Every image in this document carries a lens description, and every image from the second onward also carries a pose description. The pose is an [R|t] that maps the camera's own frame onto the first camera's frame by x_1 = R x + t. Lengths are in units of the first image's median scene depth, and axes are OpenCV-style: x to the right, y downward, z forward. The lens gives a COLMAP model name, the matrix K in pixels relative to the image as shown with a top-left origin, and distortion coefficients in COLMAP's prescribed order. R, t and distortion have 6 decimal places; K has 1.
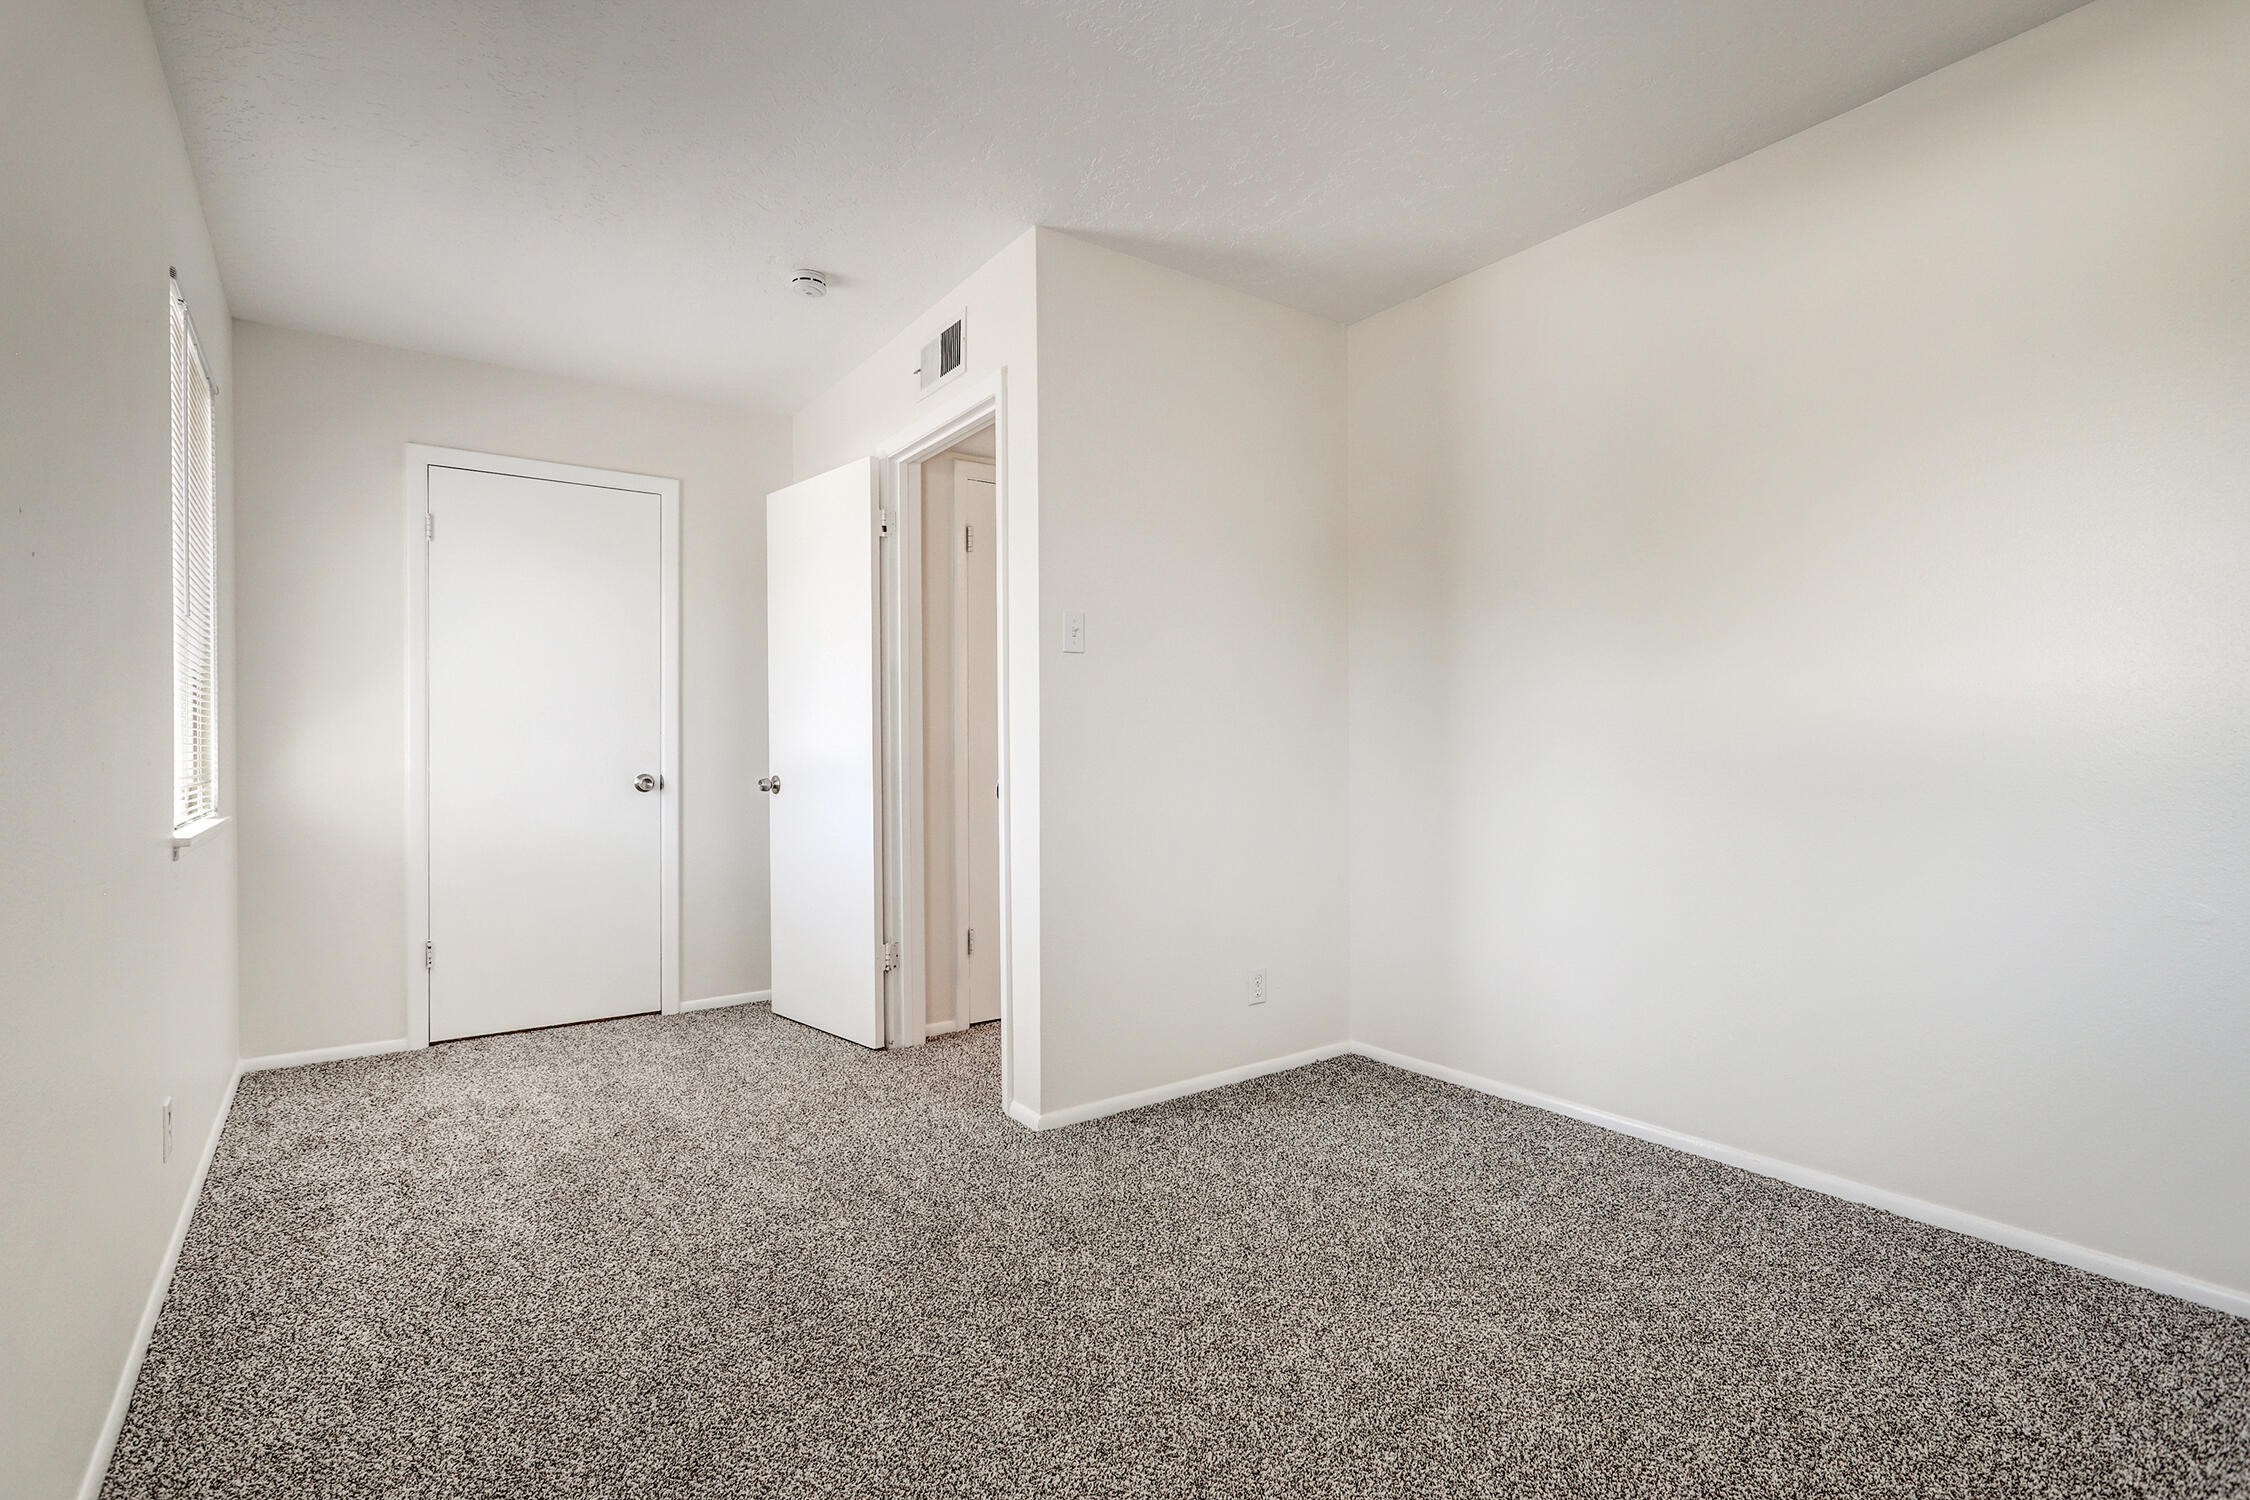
lens RADIAL K [[1064.8, 0, 1129.0], [0, 1064.8, 758.5], [0, 0, 1]] dist [-0.002814, -0.000055]
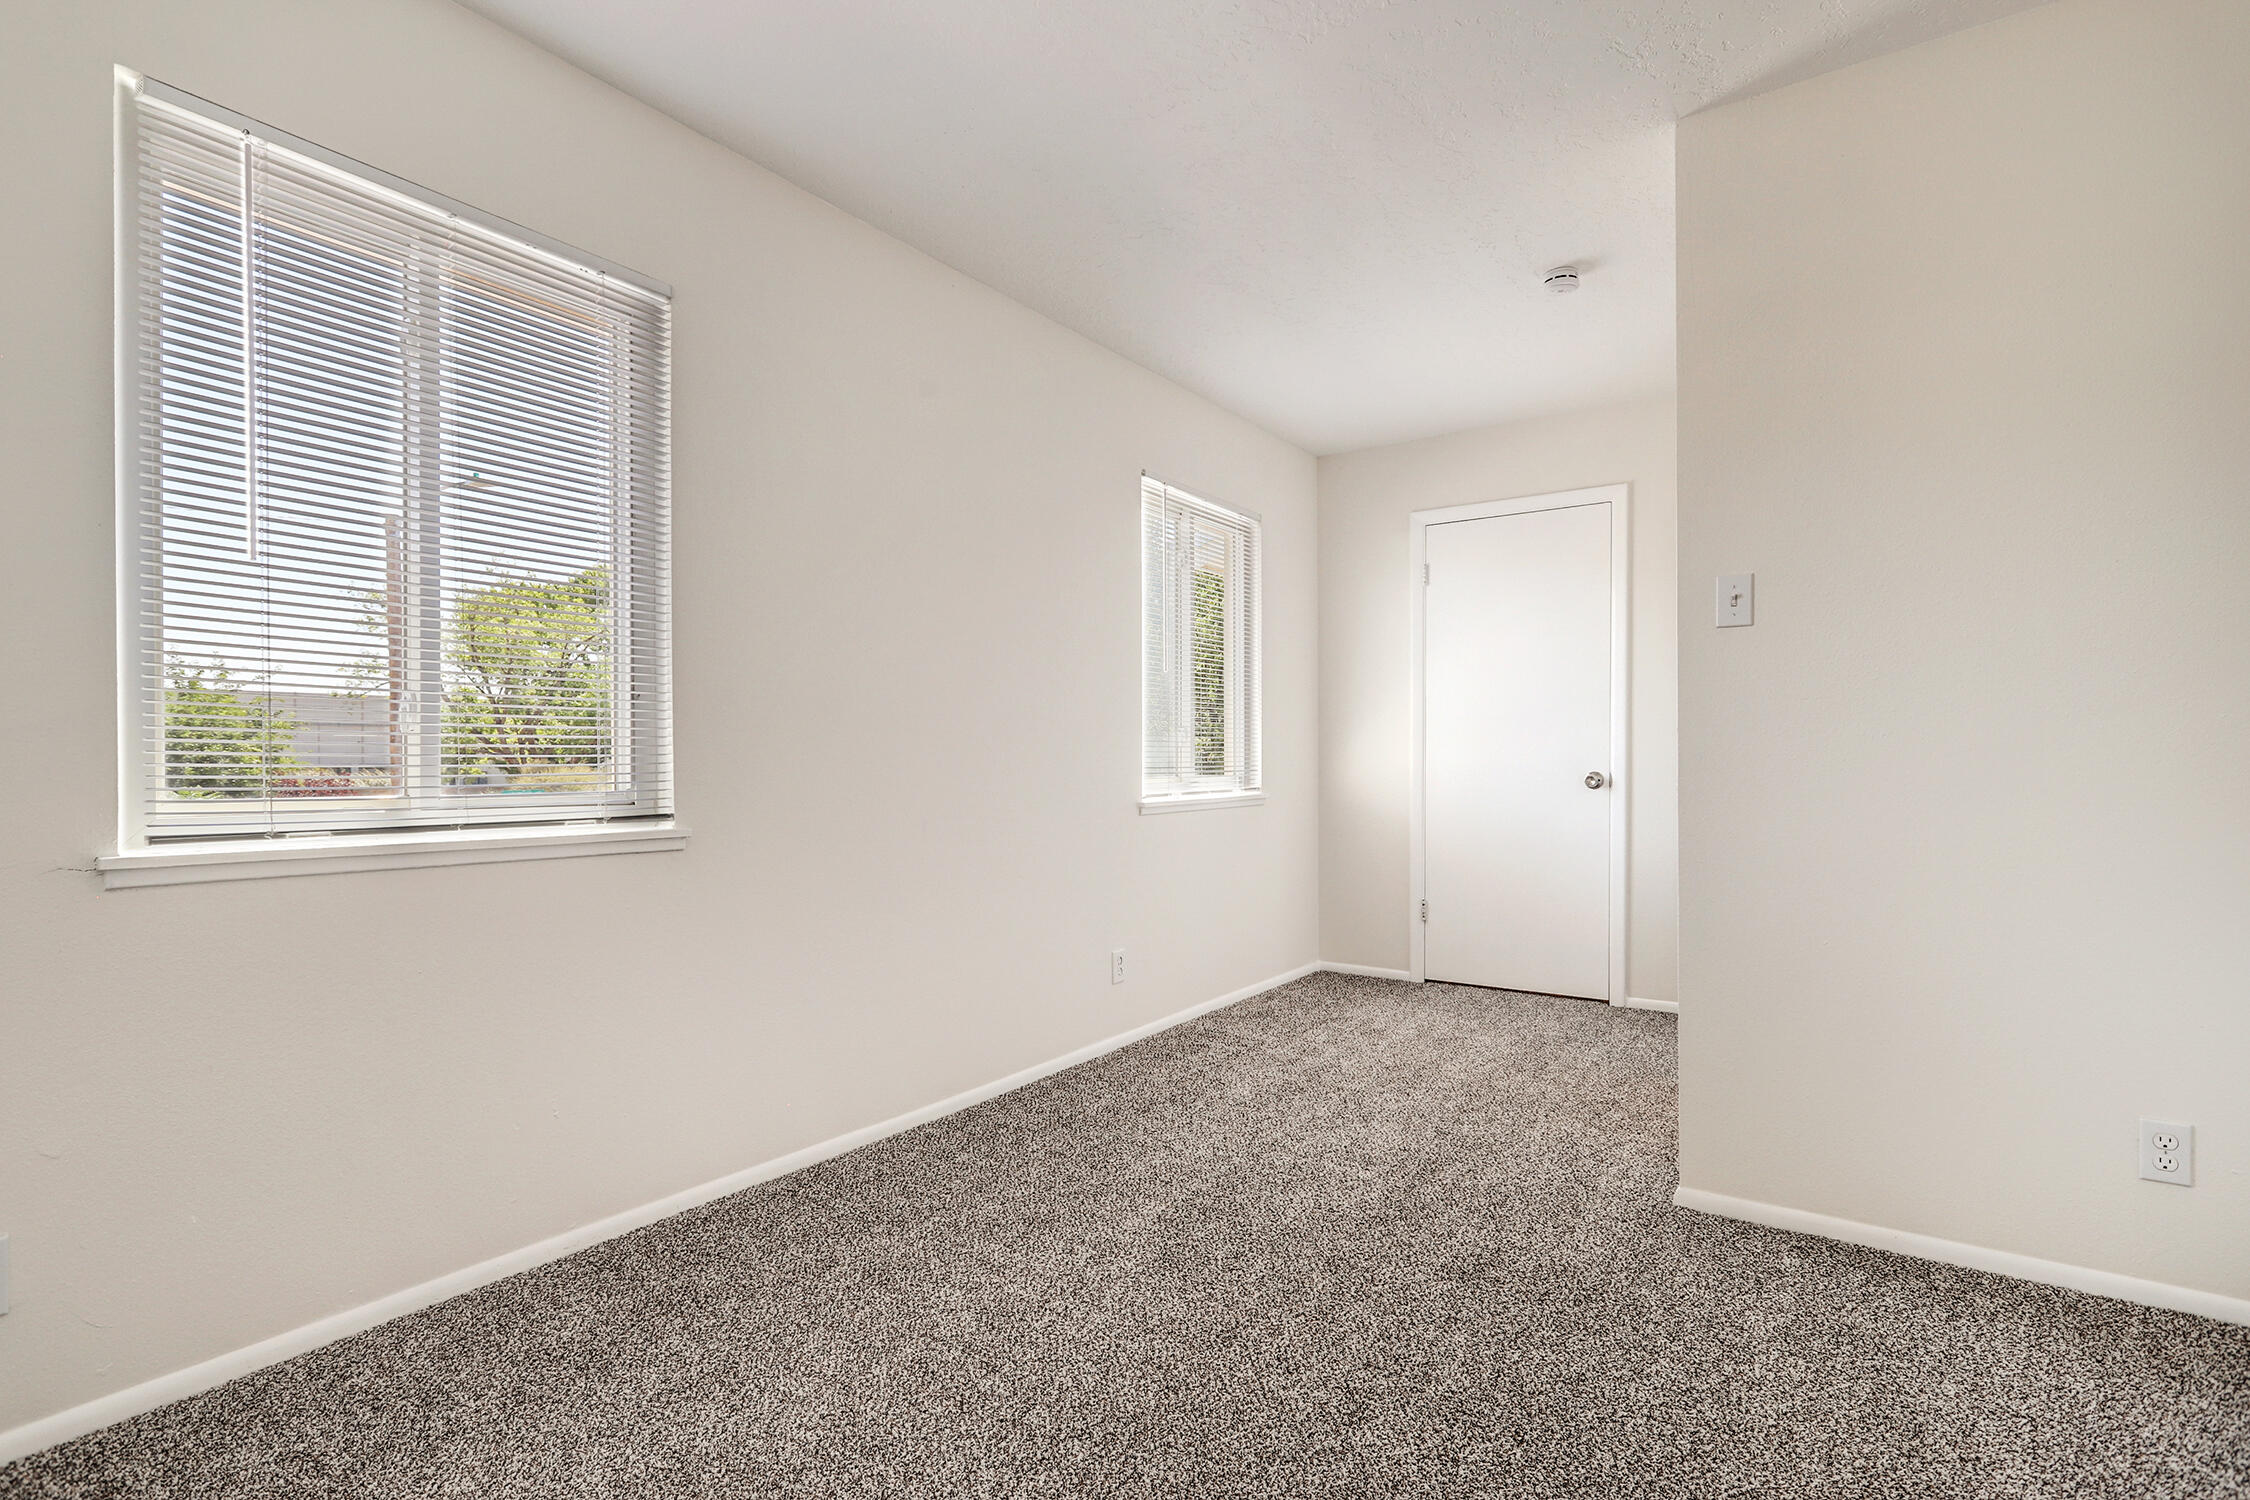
lens RADIAL K [[1064.8, 0, 1129.0], [0, 1064.8, 758.5], [0, 0, 1]] dist [-0.002814, -0.000055]
pose [[0.331776, 0.005343, -0.943343, 0.502521], [-0.003232, 0.999985, 0.004527, -0.002459], [0.943353, 0.001547, 0.331788, 0.284275]]
